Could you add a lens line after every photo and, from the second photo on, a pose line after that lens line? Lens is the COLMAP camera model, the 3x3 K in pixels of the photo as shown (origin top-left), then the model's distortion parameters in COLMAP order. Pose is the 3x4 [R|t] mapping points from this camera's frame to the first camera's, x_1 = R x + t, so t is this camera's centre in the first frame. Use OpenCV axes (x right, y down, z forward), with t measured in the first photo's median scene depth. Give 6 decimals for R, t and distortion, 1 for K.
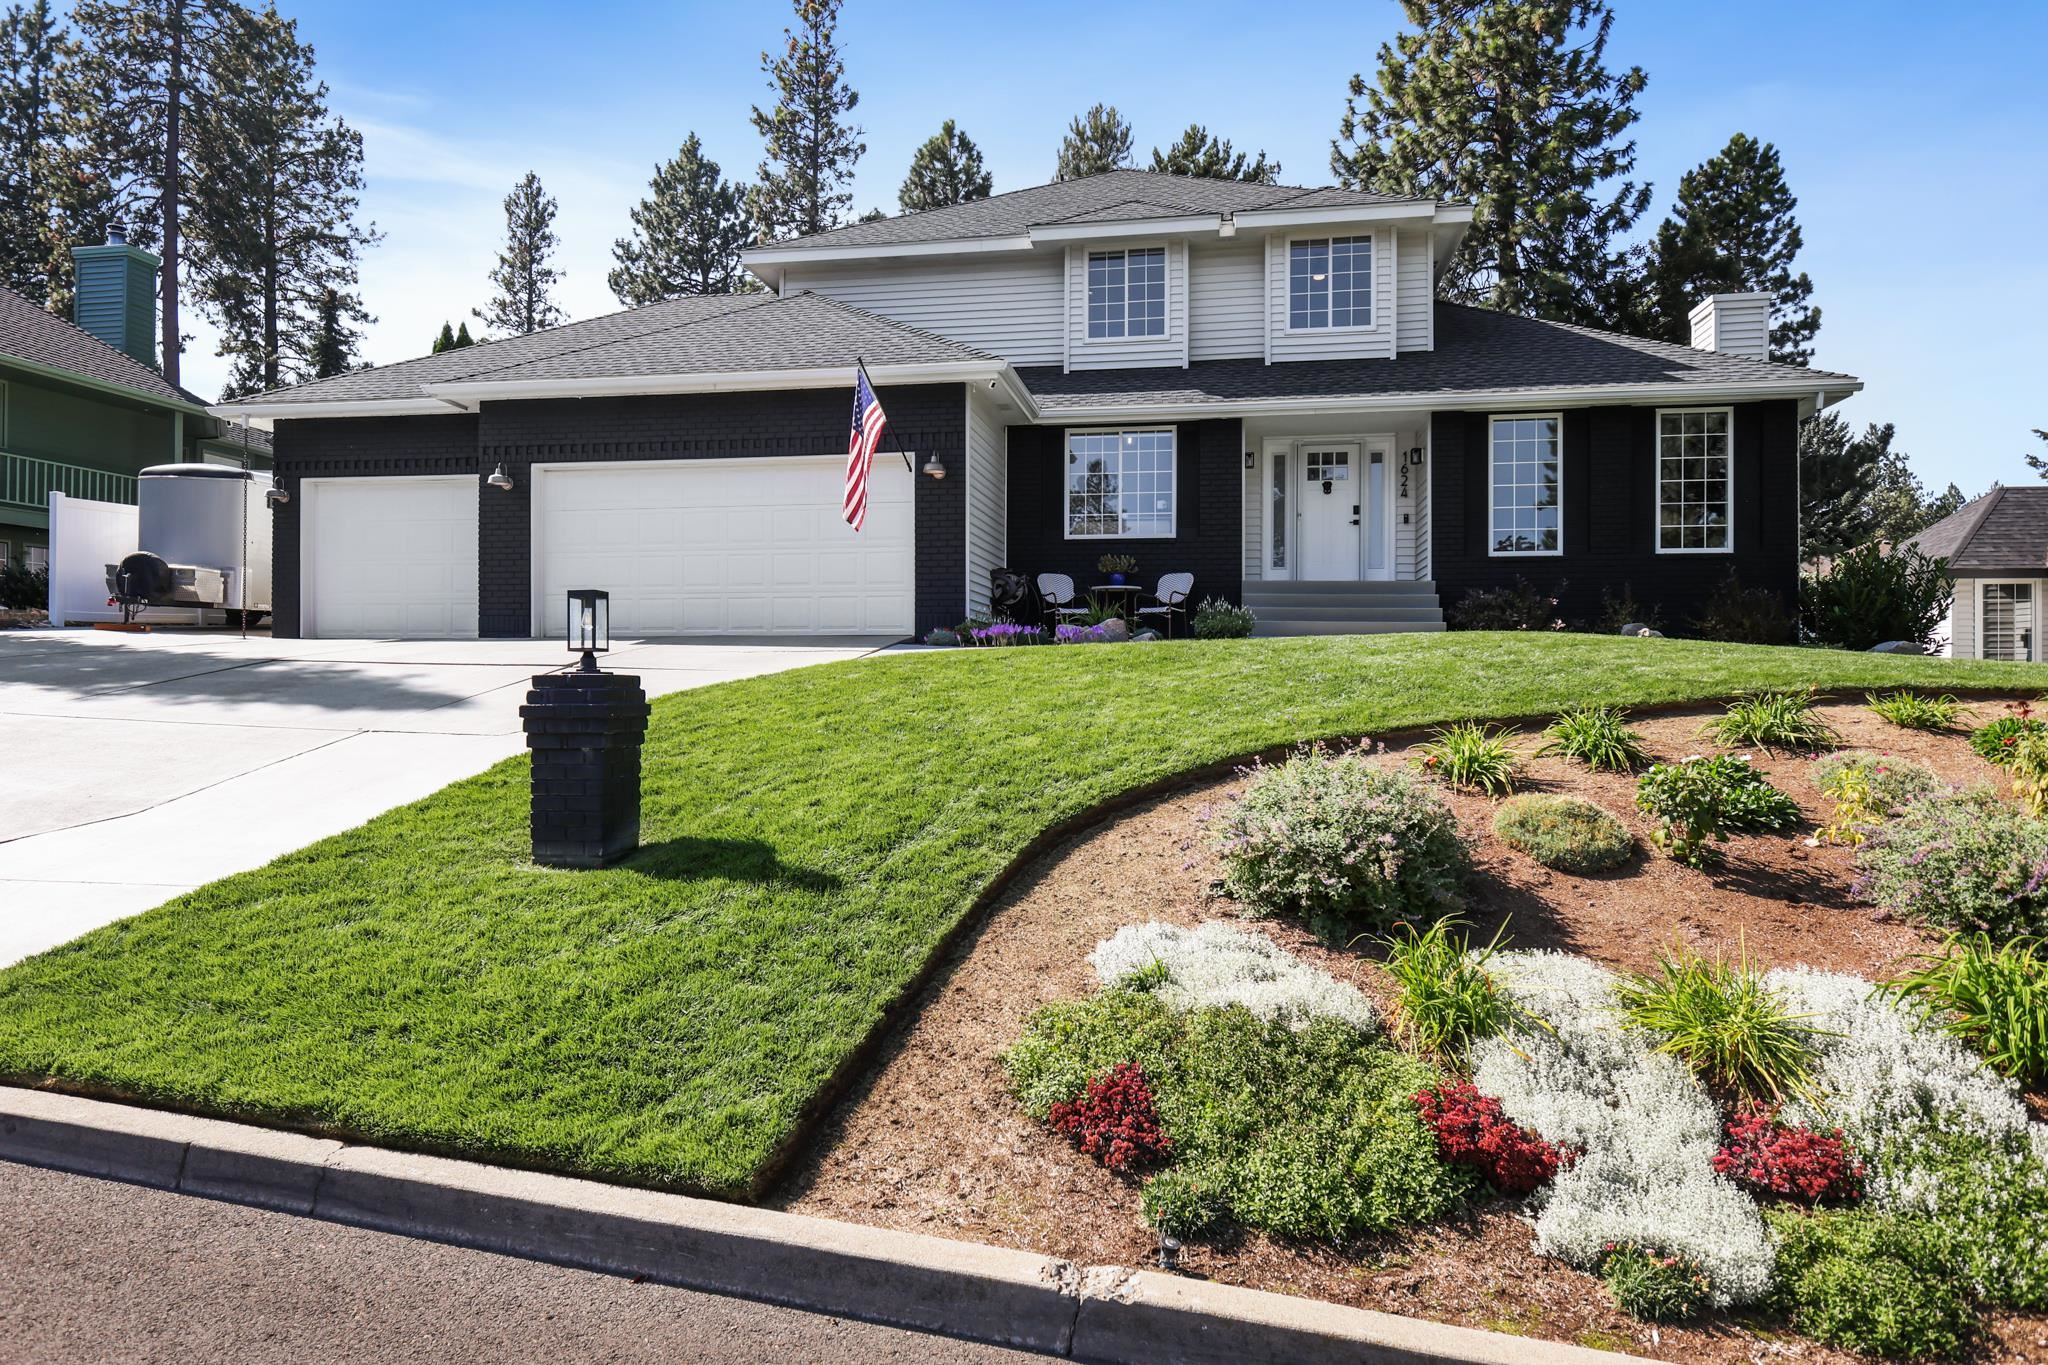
lens RADIAL K [[1230.0, 0, 1024.0], [0, 1230.0, 682.5], [0, 0, 1]] dist [0.002605, 0.000170]
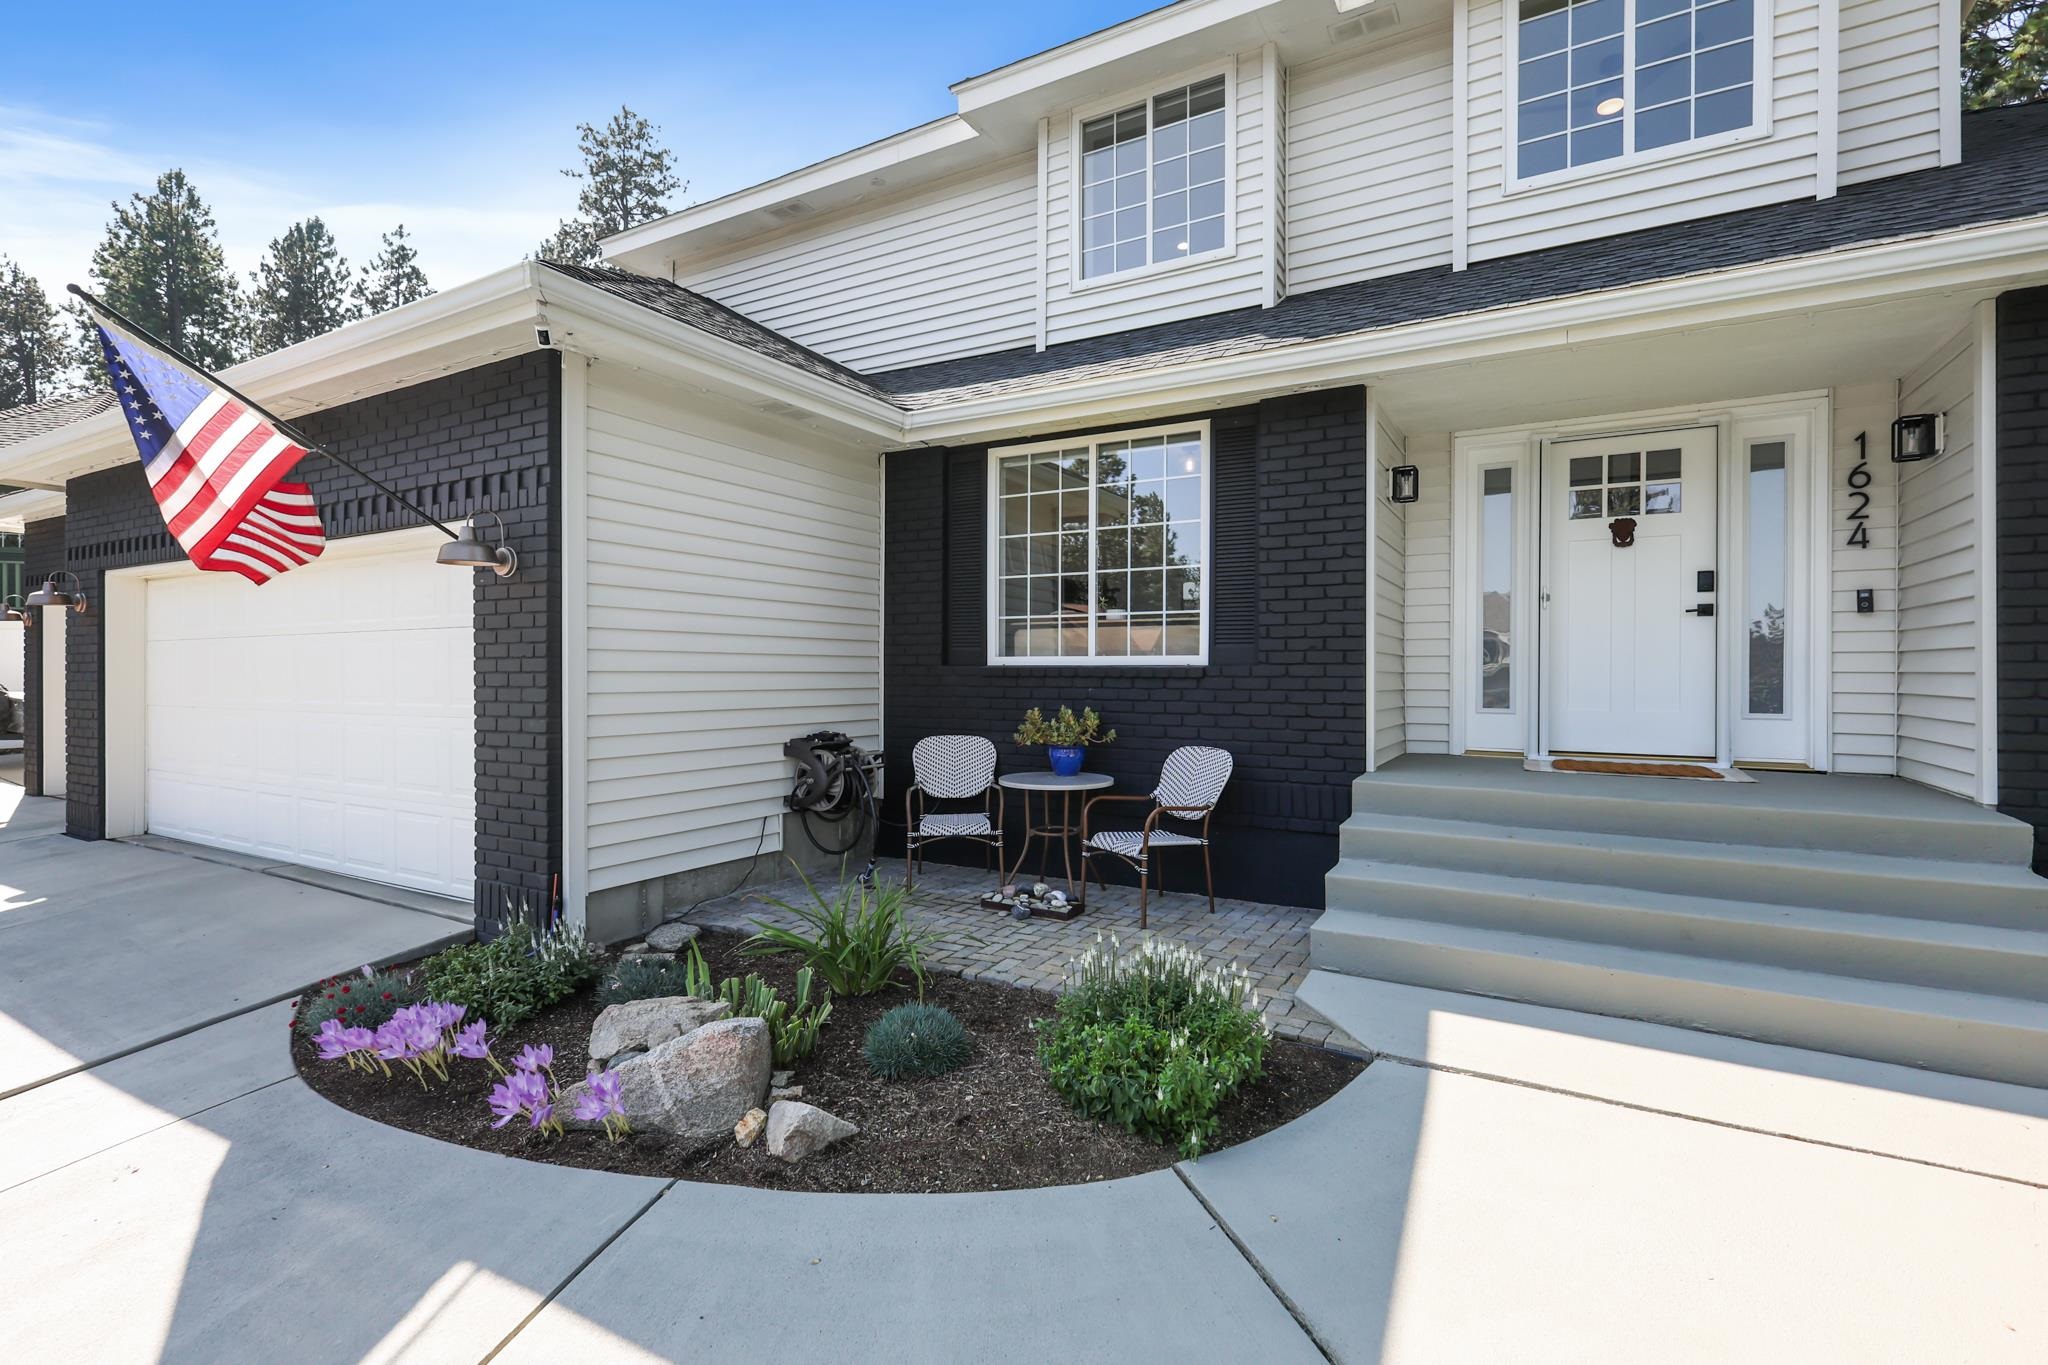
lens RADIAL K [[898.4, 0, 946.4], [0, 898.4, 663.8], [0, 0, 1]] dist [-0.000142, 0.000482]
pose [[0.907829, 0.007334, -0.419276, 0.165828], [-0.014164, 0.999813, -0.013179, -0.106599], [0.419101, 0.017903, 0.907763, 0.622544]]
